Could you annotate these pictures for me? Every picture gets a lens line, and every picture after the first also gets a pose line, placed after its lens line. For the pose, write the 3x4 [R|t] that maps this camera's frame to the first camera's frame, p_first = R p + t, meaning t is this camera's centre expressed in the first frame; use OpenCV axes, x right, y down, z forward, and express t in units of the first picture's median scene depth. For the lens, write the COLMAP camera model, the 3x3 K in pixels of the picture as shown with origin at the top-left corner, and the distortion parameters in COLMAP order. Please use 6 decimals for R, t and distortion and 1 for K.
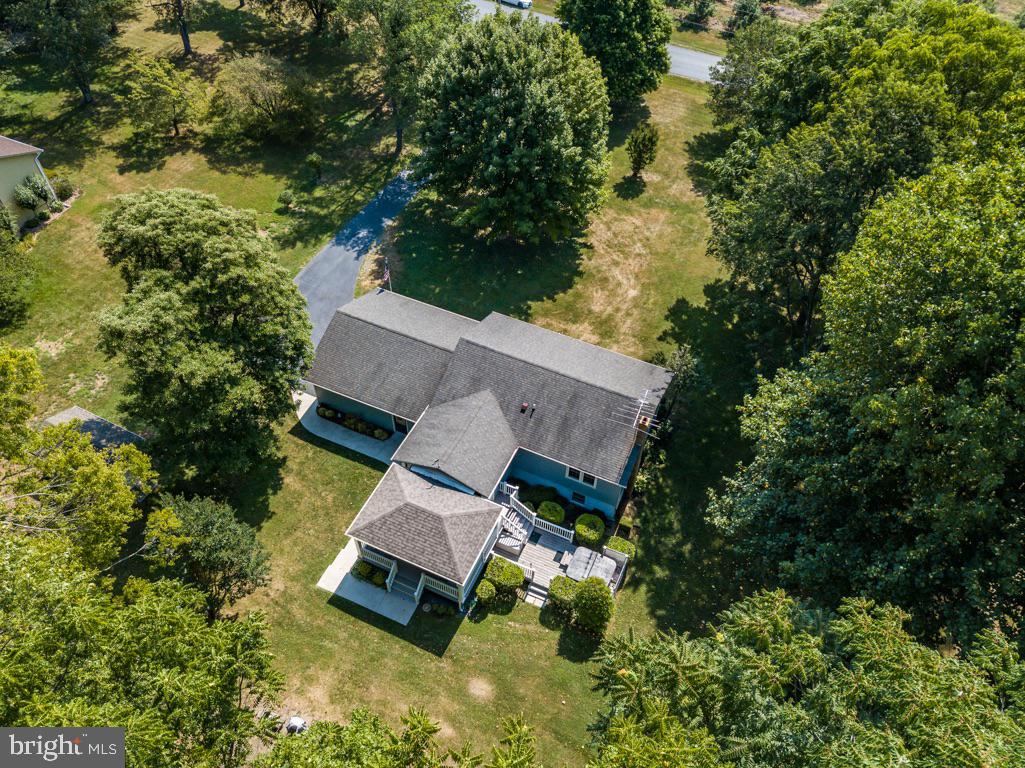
lens RADIAL K [[747.5, 0, 512.5], [0, 747.5, 384.0], [0, 0, 1]] dist [-0.058737, 0.002849]
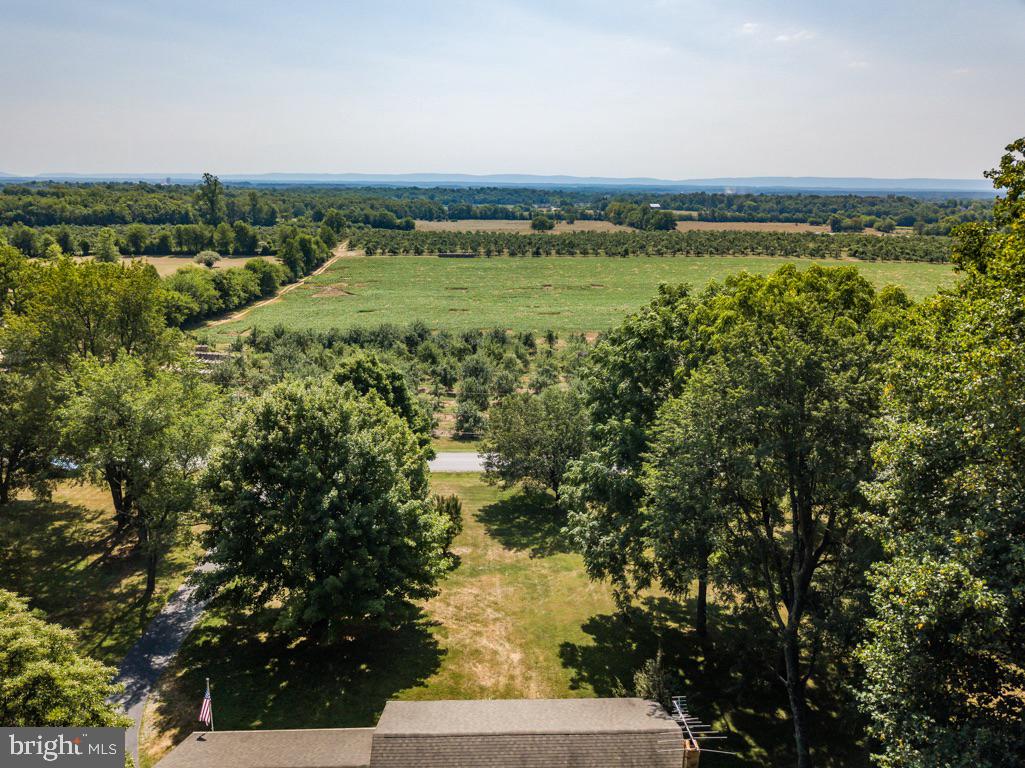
lens RADIAL K [[747.5, 0, 512.5], [0, 747.5, 384.0], [0, 0, 1]] dist [-0.058737, 0.002849]
pose [[0.892997, -0.106066, 0.437386, -0.164622], [0.339121, 0.797507, -0.498978, 0.045277], [-0.295893, 0.593913, 0.748141, 0.217964]]
